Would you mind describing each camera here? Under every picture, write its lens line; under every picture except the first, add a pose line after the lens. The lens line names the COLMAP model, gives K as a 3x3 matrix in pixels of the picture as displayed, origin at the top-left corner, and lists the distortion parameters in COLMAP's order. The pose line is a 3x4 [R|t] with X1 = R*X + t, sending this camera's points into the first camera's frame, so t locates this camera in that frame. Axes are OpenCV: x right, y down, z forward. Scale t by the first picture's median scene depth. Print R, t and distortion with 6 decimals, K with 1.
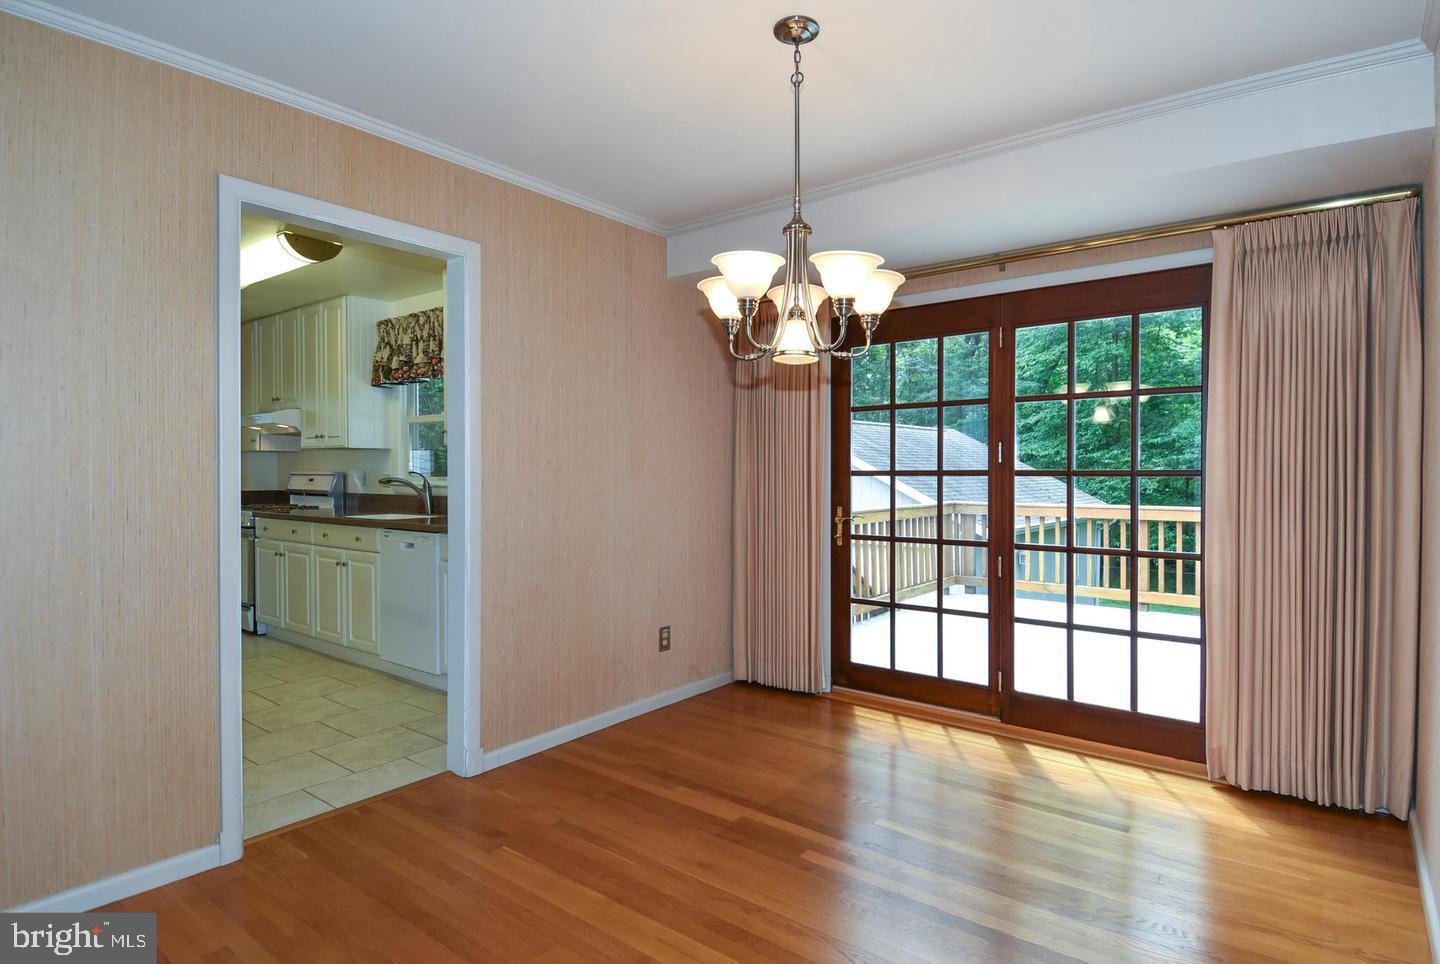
lens RADIAL K [[773.6, 0, 757.8], [0, 773.6, 464.4], [0, 0, 1]] dist [-0.000226, -0.000490]
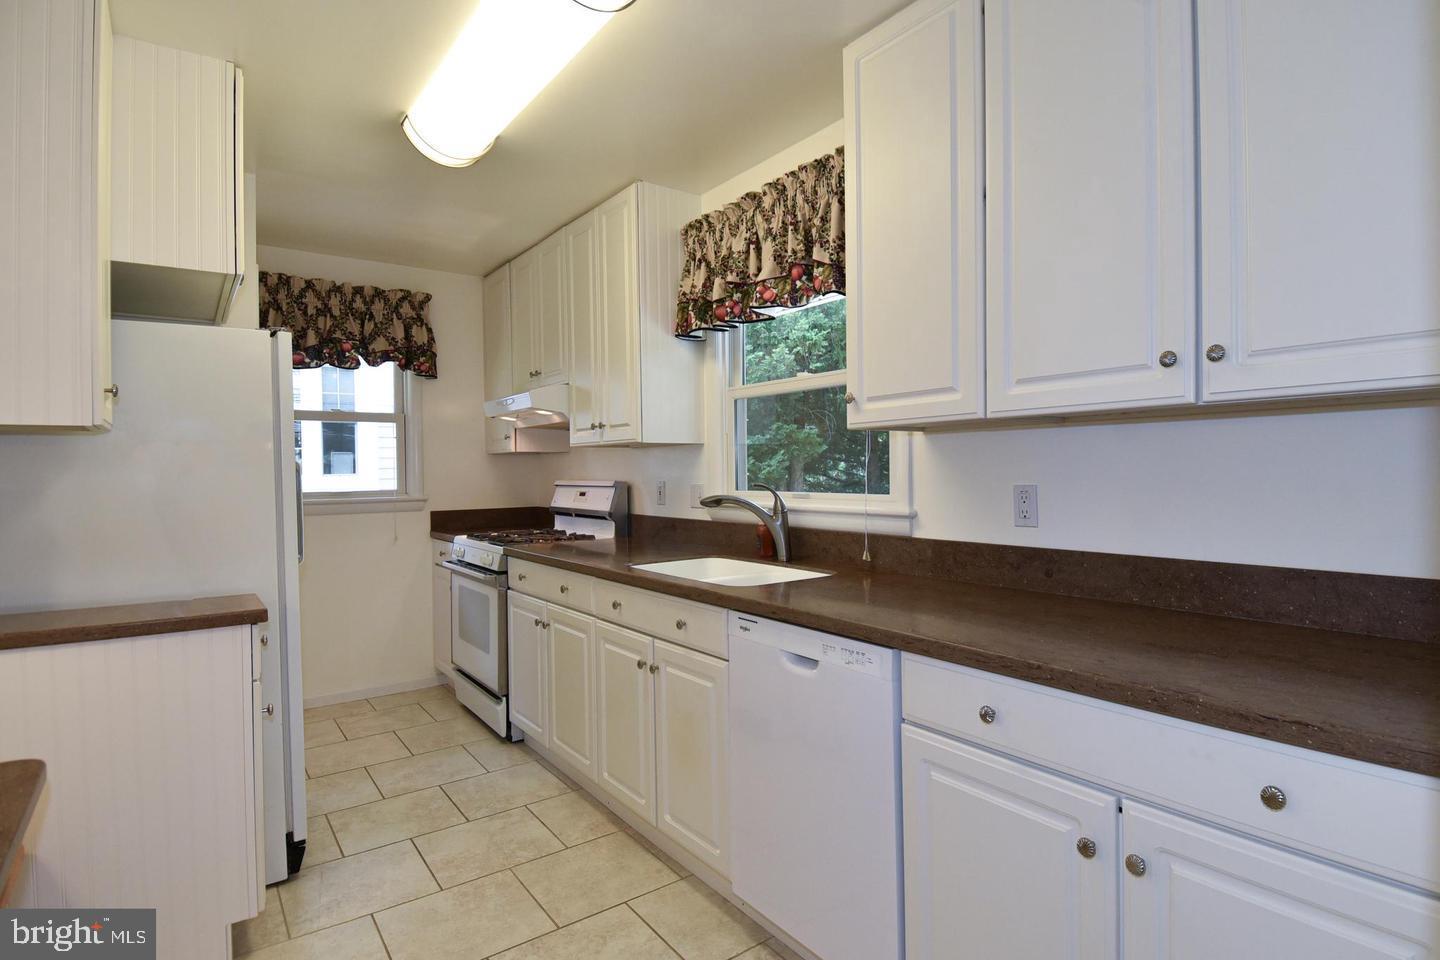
lens RADIAL K [[792.9, 0, 749.3], [0, 792.9, 472.5], [0, 0, 1]] dist [0.018244, -0.000833]
pose [[0.954651, -0.009458, -0.297577, -0.276520], [0.011159, 0.999930, 0.004018, -0.000177], [0.297518, -0.007156, 0.954689, 0.454840]]
